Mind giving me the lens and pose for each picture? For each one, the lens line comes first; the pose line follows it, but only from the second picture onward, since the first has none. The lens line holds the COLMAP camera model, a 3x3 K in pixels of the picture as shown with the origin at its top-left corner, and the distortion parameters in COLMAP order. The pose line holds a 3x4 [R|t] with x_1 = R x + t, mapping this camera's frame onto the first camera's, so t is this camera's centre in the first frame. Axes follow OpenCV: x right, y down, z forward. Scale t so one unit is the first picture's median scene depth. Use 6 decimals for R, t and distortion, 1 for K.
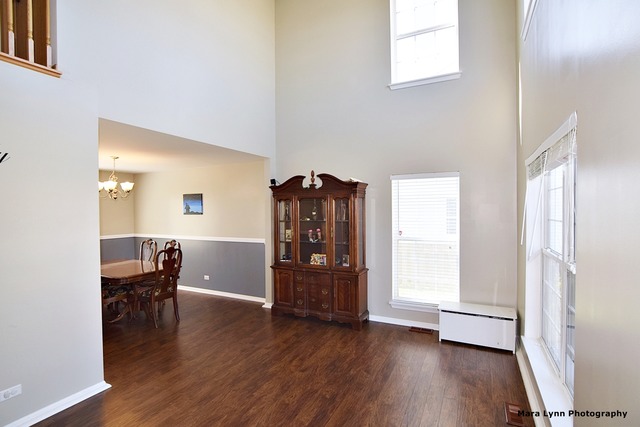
lens RADIAL K [[319.2, 0, 317.4], [0, 319.2, 215.4], [0, 0, 1]] dist [-0.026037, 0.000150]
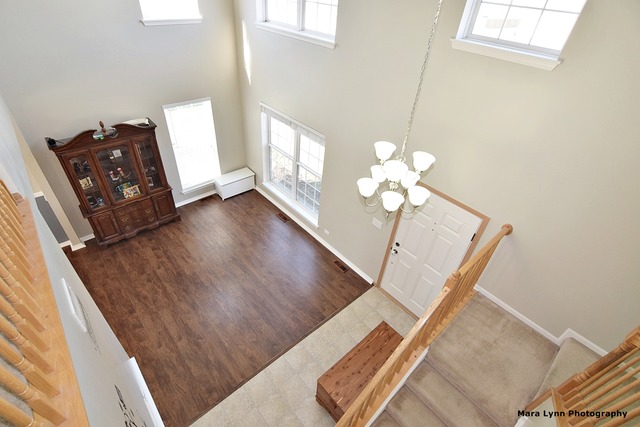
lens RADIAL K [[308.5, 0, 320.0], [0, 308.5, 213.5], [0, 0, 1]] dist [-0.024188, 0.000465]
pose [[0.370809, -0.550060, 0.748288, -0.637265], [-0.055298, 0.791222, 0.609023, -0.535022], [-0.927061, -0.267210, 0.262975, 0.019255]]
